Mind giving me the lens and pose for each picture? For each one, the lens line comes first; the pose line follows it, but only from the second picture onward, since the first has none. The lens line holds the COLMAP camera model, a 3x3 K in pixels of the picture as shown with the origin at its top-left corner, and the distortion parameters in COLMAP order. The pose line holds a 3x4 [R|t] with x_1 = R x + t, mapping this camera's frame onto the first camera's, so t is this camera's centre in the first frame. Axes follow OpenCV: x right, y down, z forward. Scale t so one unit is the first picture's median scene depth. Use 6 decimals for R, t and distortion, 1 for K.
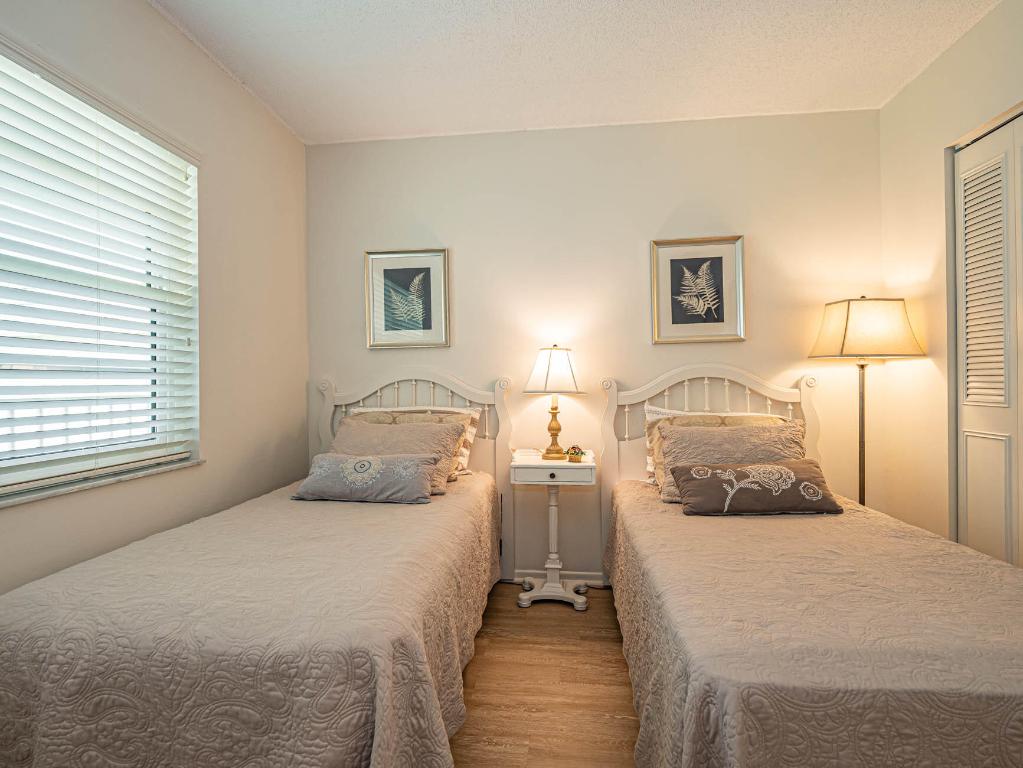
lens RADIAL K [[536.1, 0, 510.2], [0, 536.1, 385.9], [0, 0, 1]] dist [-0.002567, -0.001161]
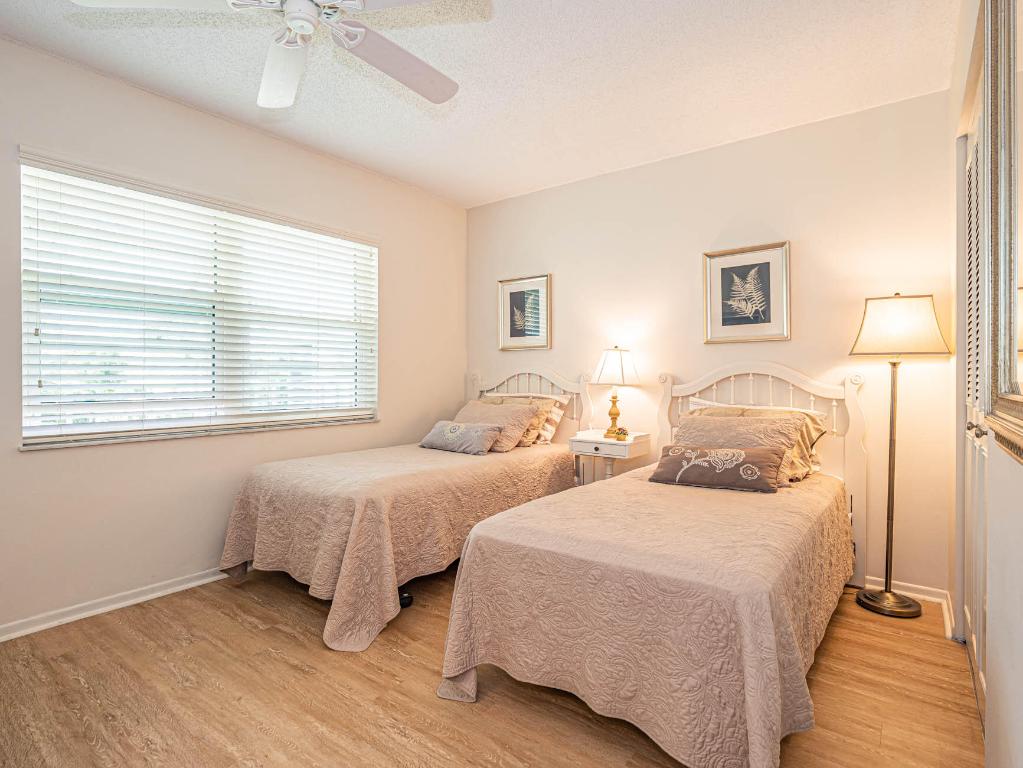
lens RADIAL K [[536.1, 0, 510.2], [0, 536.1, 385.9], [0, 0, 1]] dist [-0.002567, -0.001161]
pose [[0.861434, 0.020685, -0.507448, 0.508239], [-0.013152, 0.999744, 0.018426, -0.004844], [0.507699, -0.009199, 0.861486, -0.200352]]
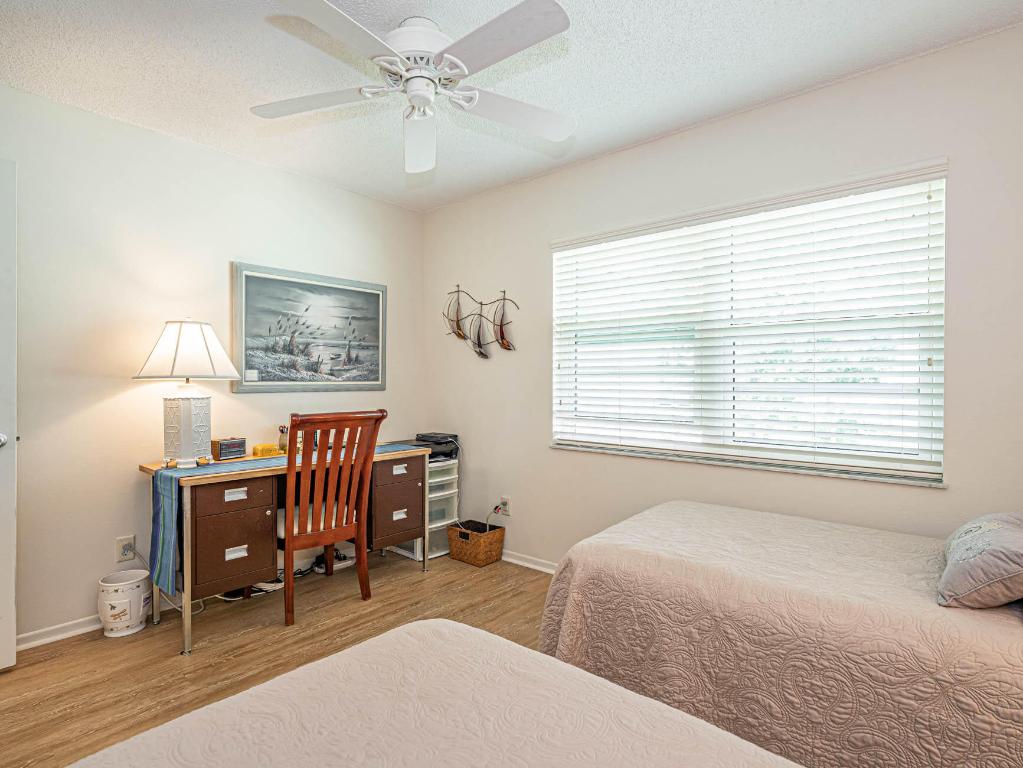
lens RADIAL K [[536.1, 0, 510.2], [0, 536.1, 385.9], [0, 0, 1]] dist [-0.002567, -0.001161]
pose [[-0.558307, 0.018237, -0.829434, 0.502863], [-0.000504, 0.999751, 0.022321, -0.045575], [0.829634, 0.012880, -0.558159, 0.697282]]
